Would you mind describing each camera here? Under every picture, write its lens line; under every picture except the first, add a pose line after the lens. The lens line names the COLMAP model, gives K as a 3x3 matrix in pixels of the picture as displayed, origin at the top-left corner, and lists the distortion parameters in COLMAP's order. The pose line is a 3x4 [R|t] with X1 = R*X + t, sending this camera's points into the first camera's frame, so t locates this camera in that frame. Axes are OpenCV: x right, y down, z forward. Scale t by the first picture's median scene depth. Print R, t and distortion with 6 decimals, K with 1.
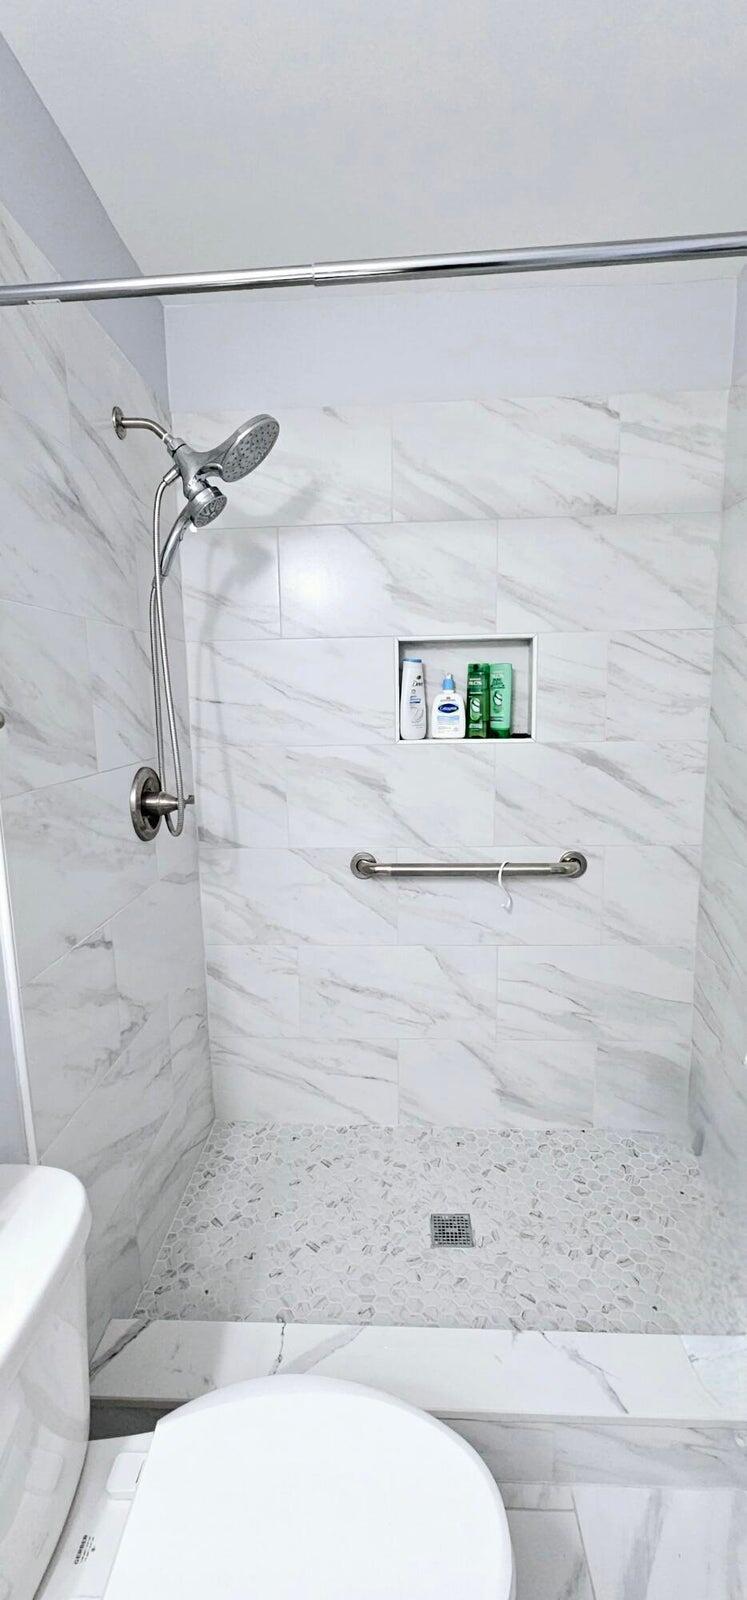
lens RADIAL K [[659.7, 0, 373.4], [0, 659.7, 795.7], [0, 0, 1]] dist [0.003080, -0.000537]
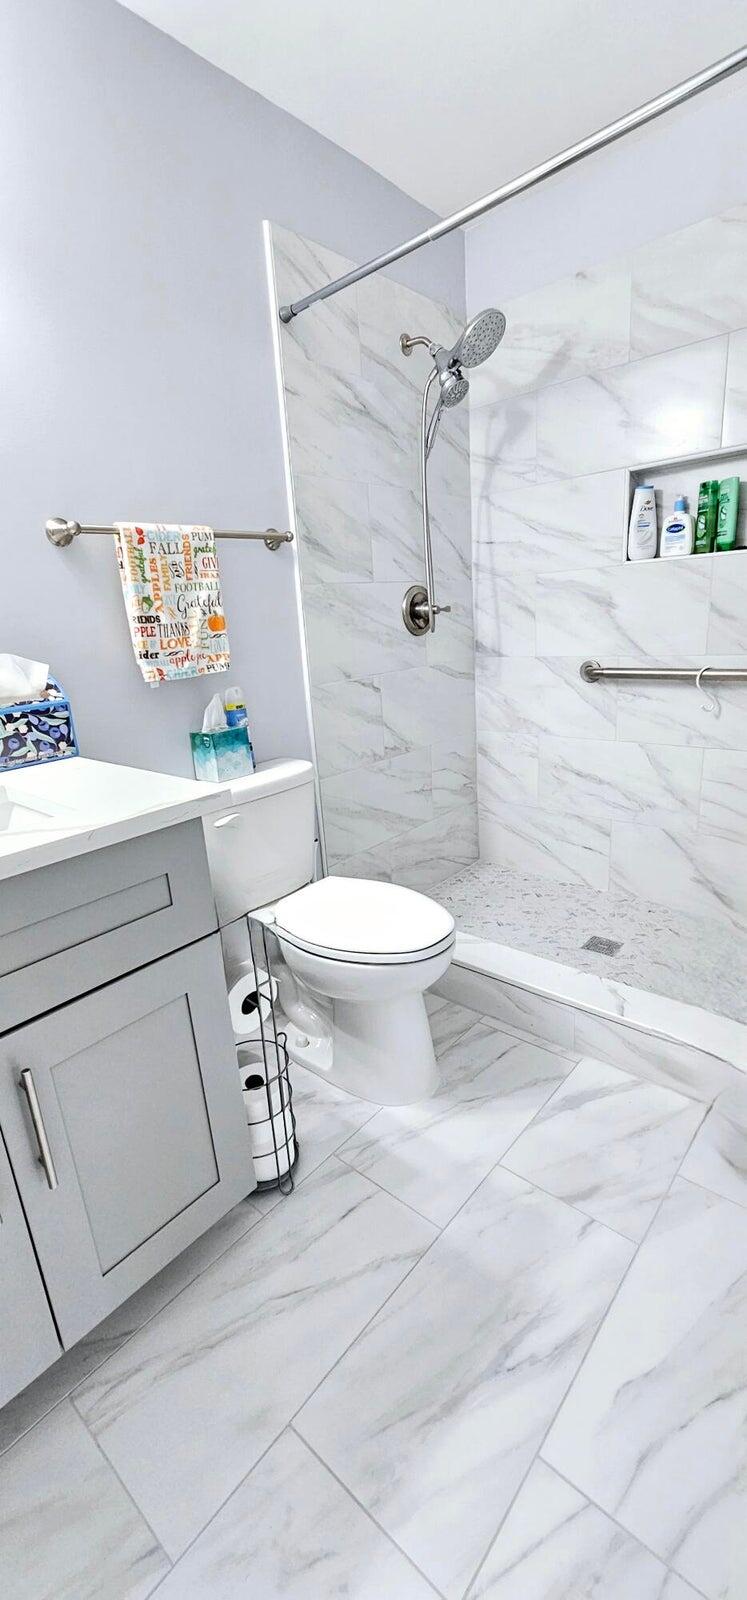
lens RADIAL K [[659.7, 0, 364.7], [0, 659.7, 794.2], [0, 0, 1]] dist [0.003080, -0.000537]
pose [[0.773520, 0.137618, -0.618650, 0.463802], [-0.046510, 0.985834, 0.161145, 0.156874], [0.632063, -0.095875, 0.768963, -0.238382]]
